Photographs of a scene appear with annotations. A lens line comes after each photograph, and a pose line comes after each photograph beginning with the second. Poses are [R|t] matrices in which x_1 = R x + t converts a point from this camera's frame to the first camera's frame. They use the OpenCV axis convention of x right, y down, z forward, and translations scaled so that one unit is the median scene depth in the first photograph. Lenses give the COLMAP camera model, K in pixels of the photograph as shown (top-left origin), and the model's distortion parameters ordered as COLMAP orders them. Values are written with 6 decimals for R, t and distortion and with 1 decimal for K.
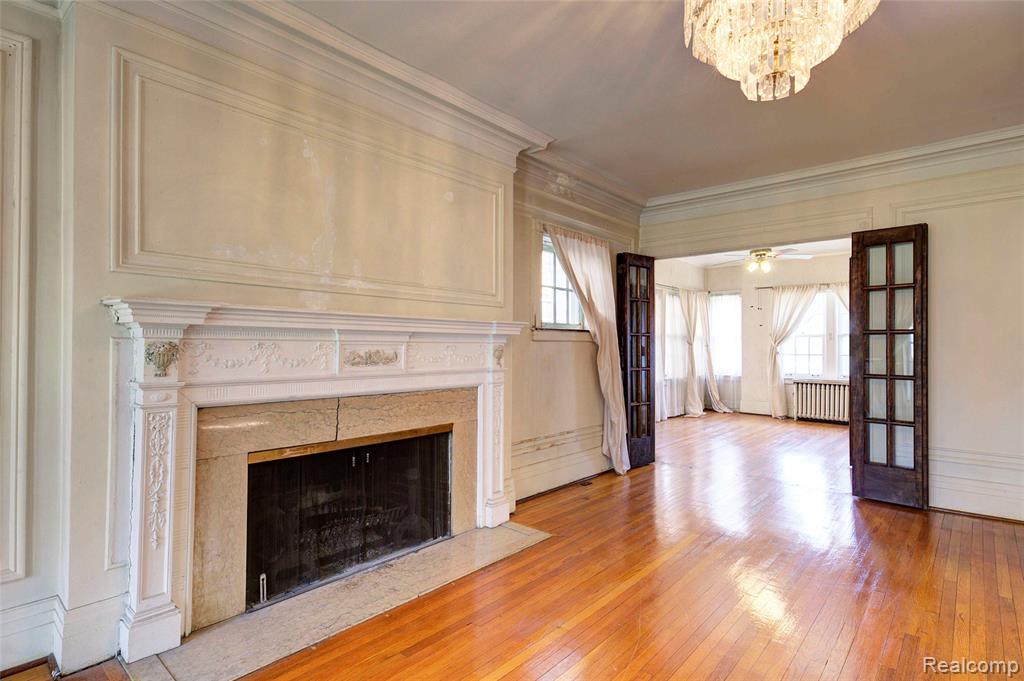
lens RADIAL K [[528.9, 0, 511.4], [0, 528.9, 341.9], [0, 0, 1]] dist [0.018864, -0.000834]
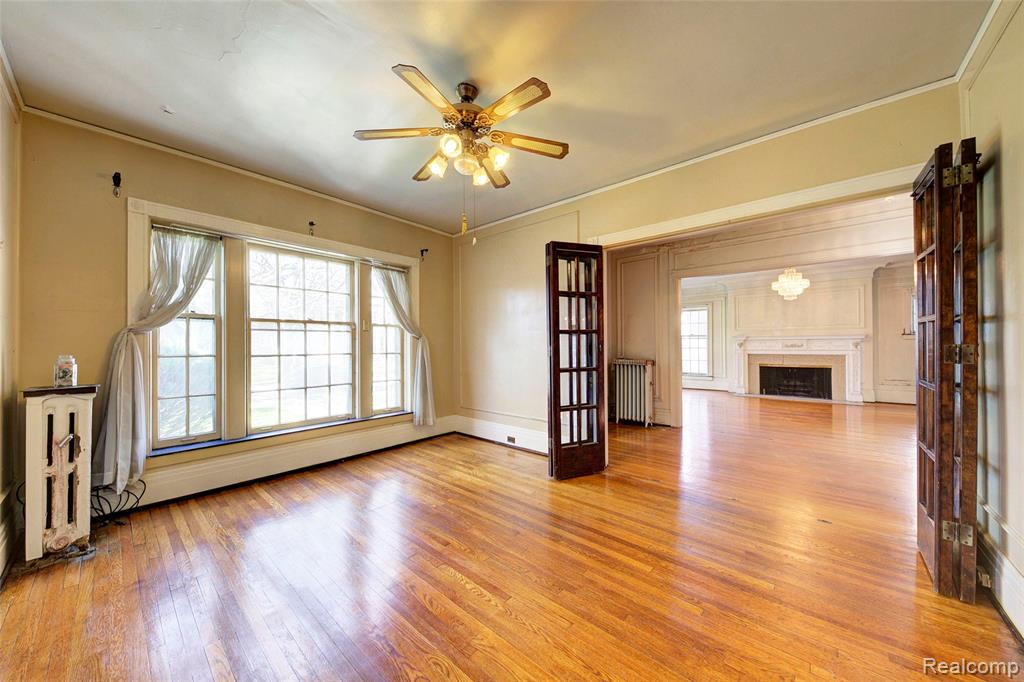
lens RADIAL K [[353.3, 0, 507.9], [0, 353.3, 342.3], [0, 0, 1]] dist [-0.001529, -0.000090]
pose [[-0.008504, -0.012366, -0.999887, 1.995694], [0.016731, 0.999782, -0.012507, 0.001182], [0.999824, -0.016836, -0.008295, -0.945799]]
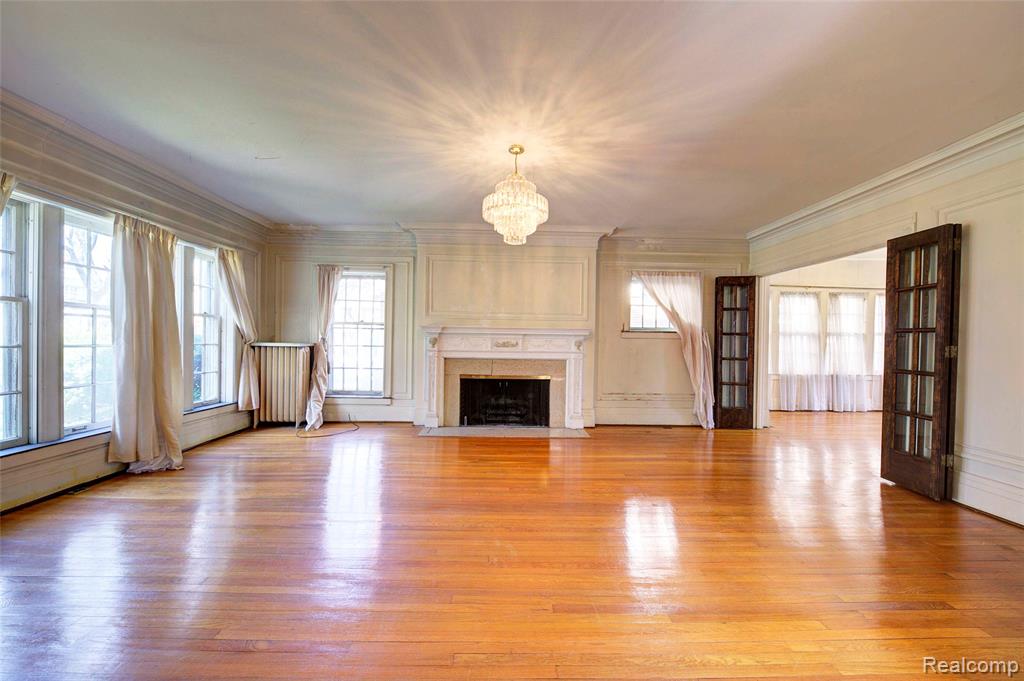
lens RADIAL K [[353.3, 0, 512.3], [0, 353.3, 342.1], [0, 0, 1]] dist [-0.001529, -0.000090]
pose [[0.670357, 0.010710, -0.741961, 0.812120], [-0.004922, 0.999938, 0.009987, 0.001837], [0.742022, -0.003043, 0.670368, -0.084283]]
